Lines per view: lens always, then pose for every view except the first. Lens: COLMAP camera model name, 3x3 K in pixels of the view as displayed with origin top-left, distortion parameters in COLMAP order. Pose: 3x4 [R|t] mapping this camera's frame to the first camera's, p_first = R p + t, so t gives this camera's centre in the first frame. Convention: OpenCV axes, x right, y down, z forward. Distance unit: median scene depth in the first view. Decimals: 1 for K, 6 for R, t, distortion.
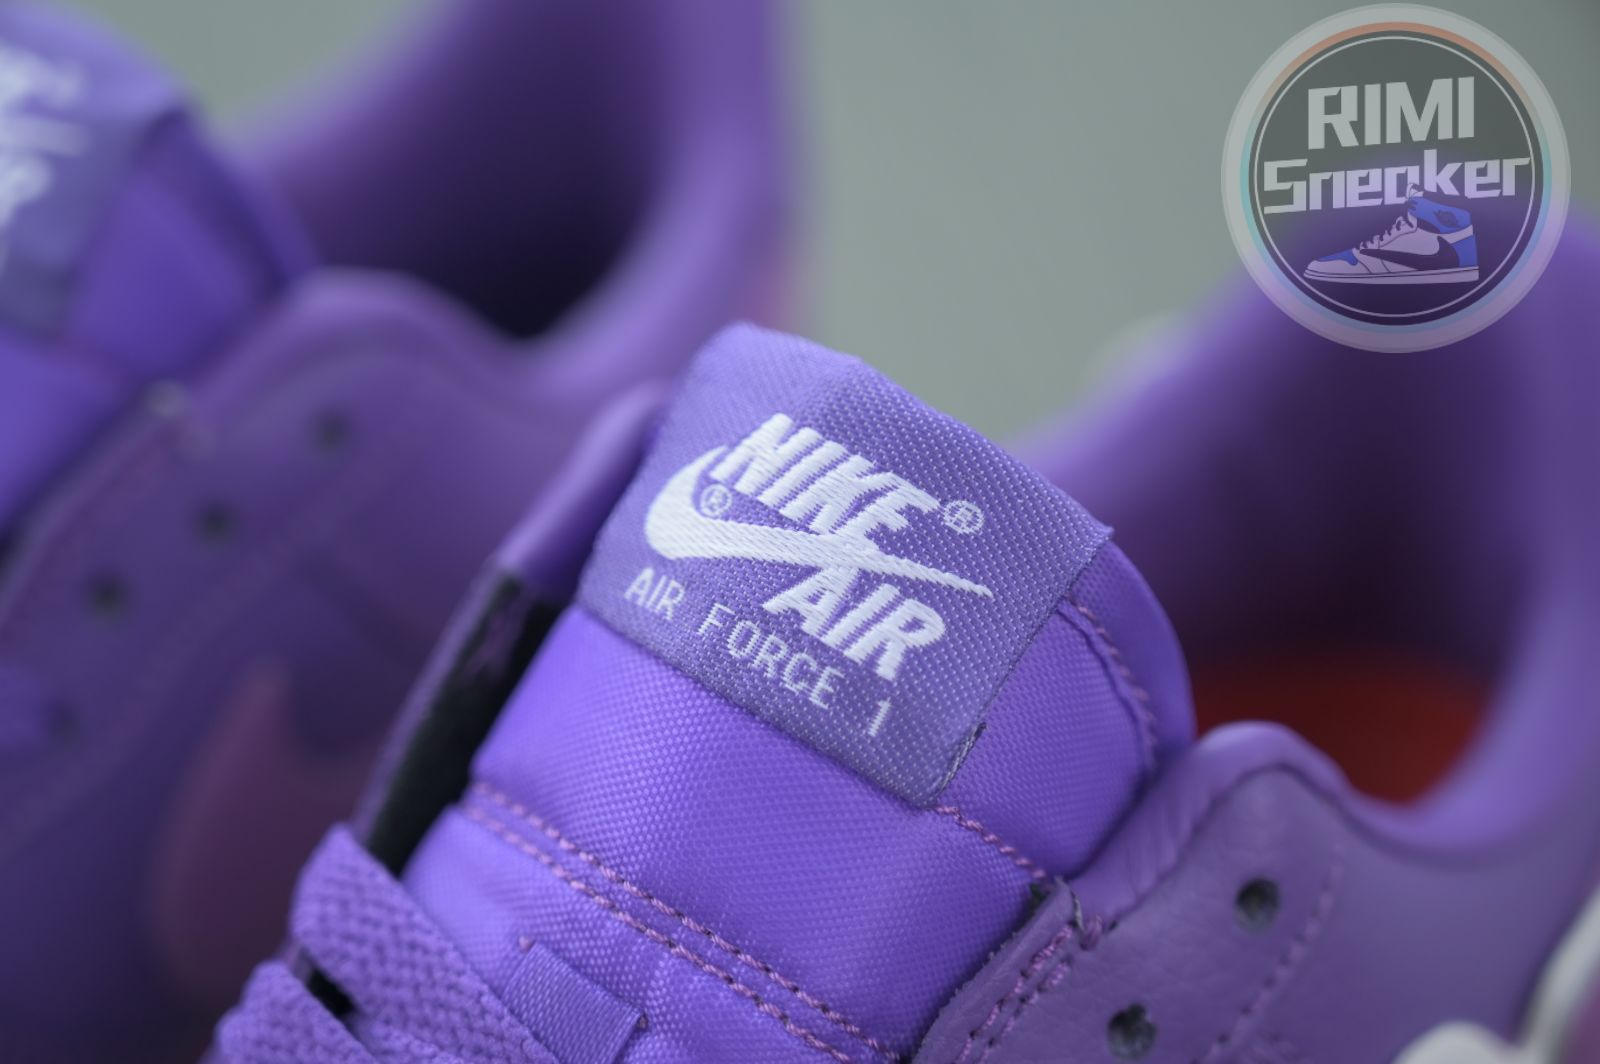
lens RADIAL K [[3400.5, 0, 804.9], [0, 3400.5, 535.2], [0, 0, 1]] dist [0.017315, 0.000000]
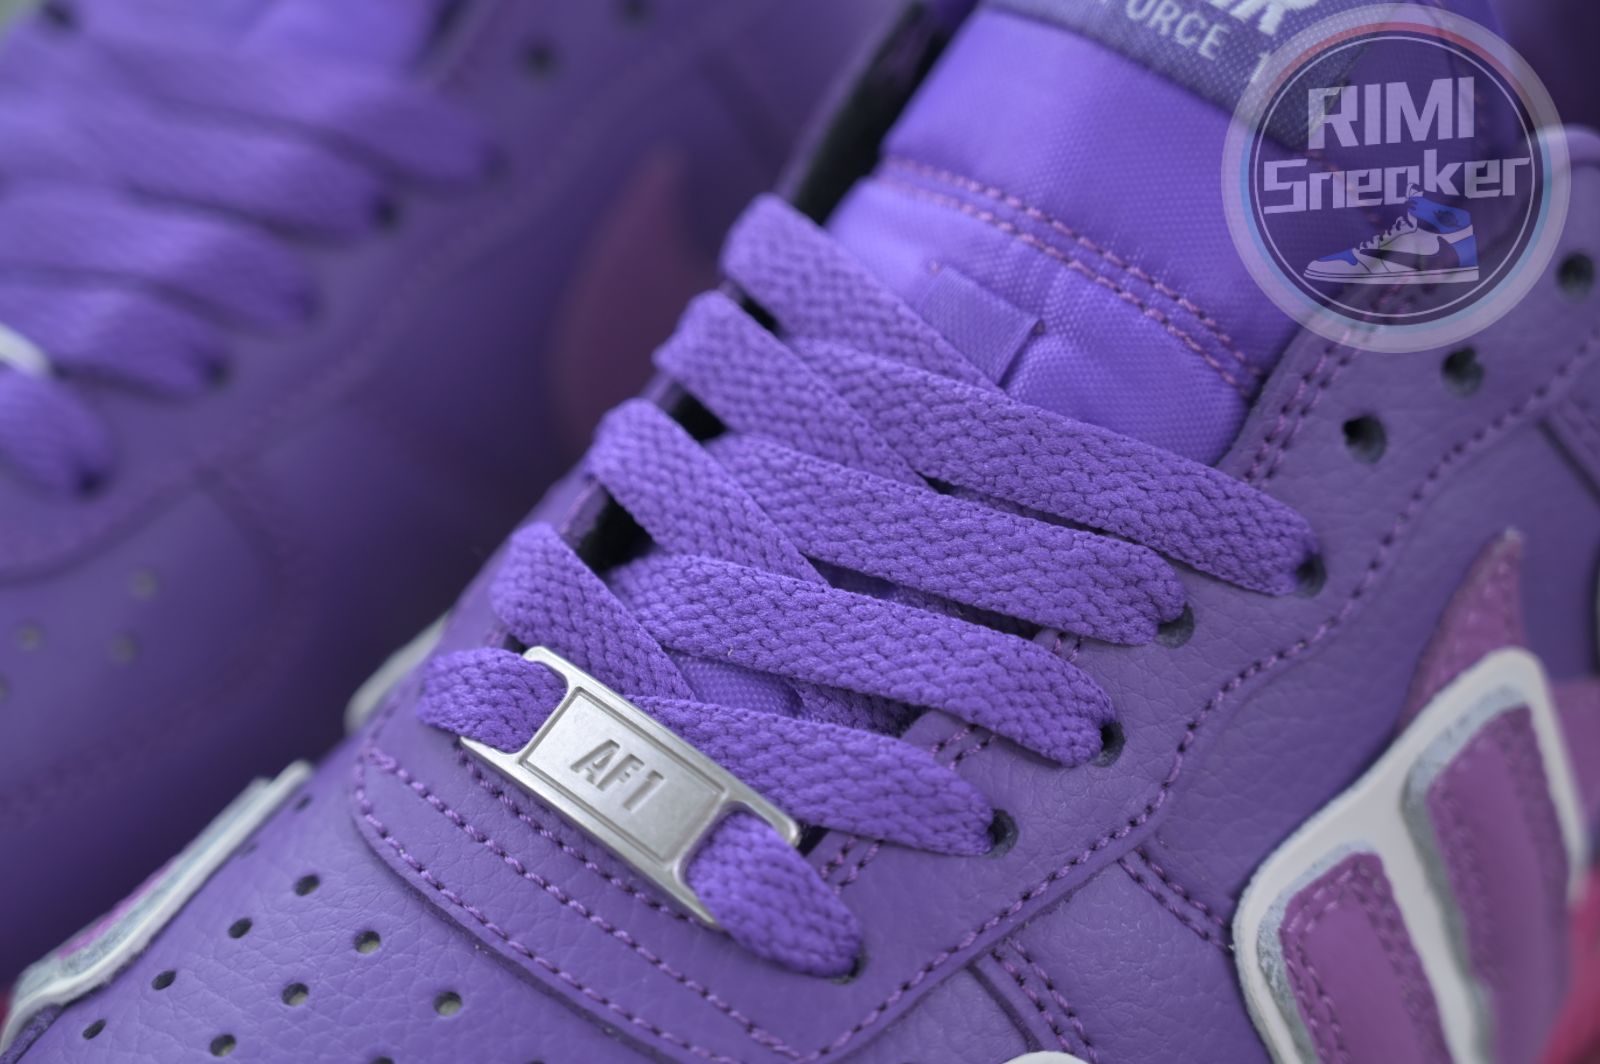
lens RADIAL K [[3400.5, 0, 799.2], [0, 3400.5, 515.8], [0, 0, 1]] dist [0.017315, 0.000000]
pose [[0.998161, 0.047129, -0.038127, -0.081669], [-0.049300, 0.997089, -0.058168, 0.276437], [0.035275, 0.059941, 0.997578, -0.143837]]
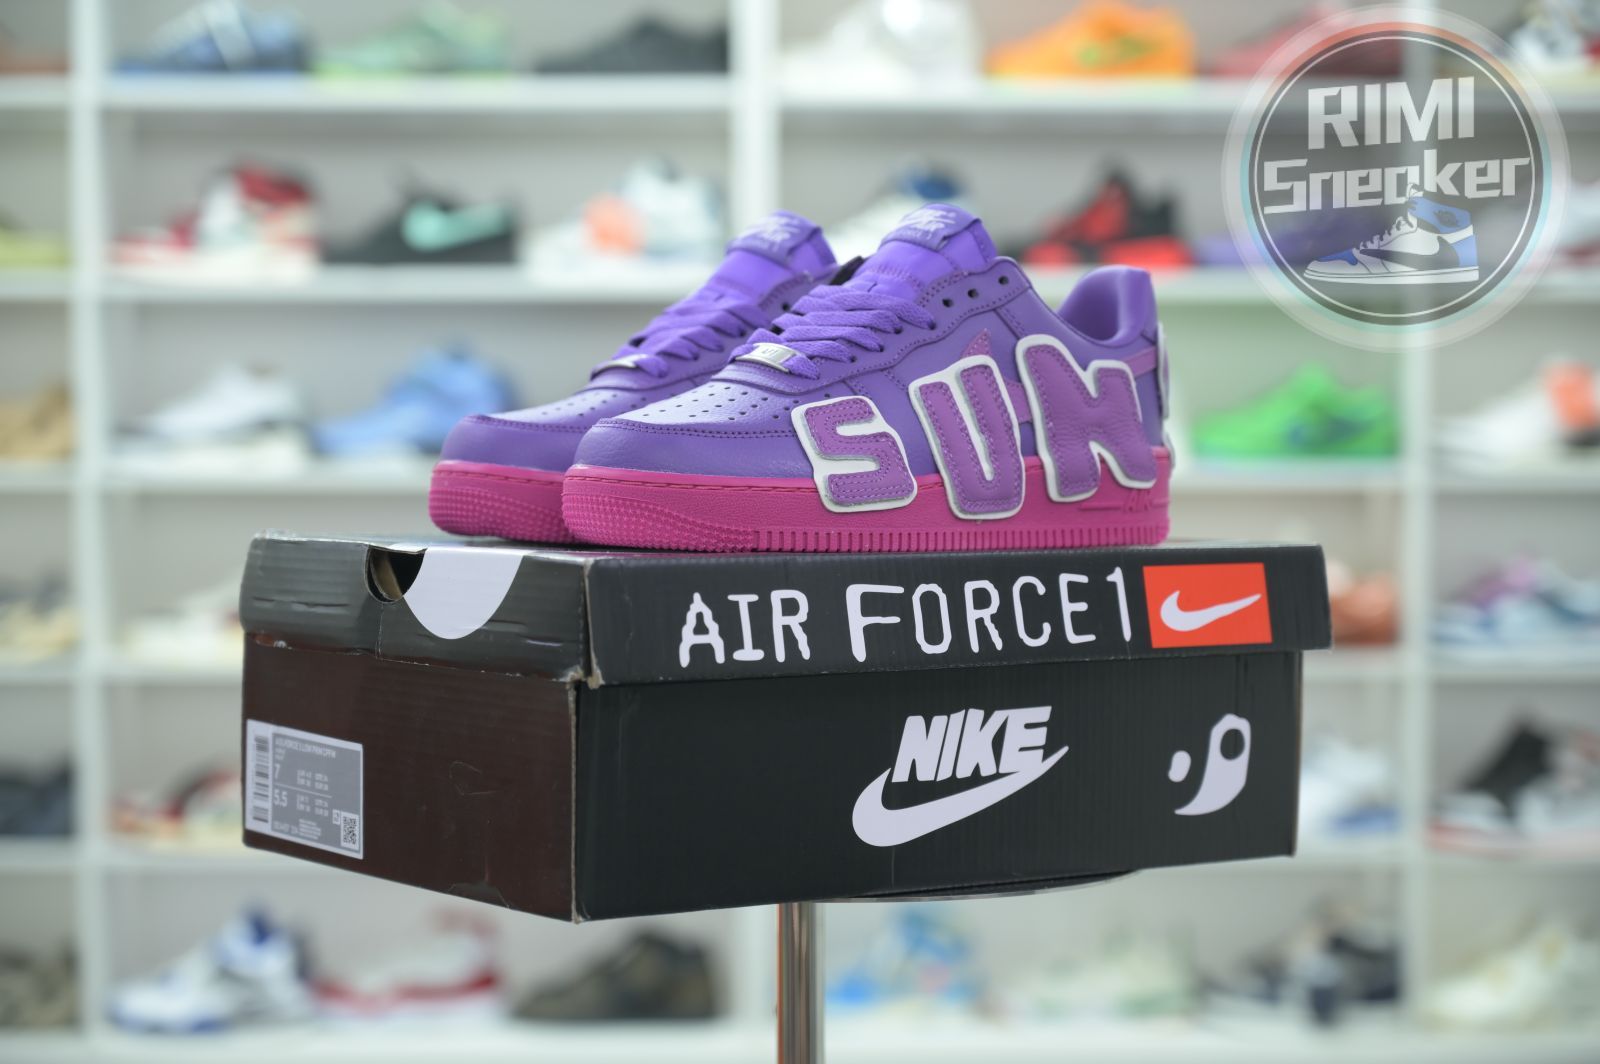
lens RADIAL K [[3400.5, 0, 793.0], [0, 3400.5, 533.9], [0, 0, 1]] dist [0.017315, 0.000000]
pose [[0.974154, -0.020996, -0.224908, 0.947355], [-0.117812, 0.802300, -0.585180, 3.356517], [0.192730, 0.596552, 0.779090, -2.692566]]
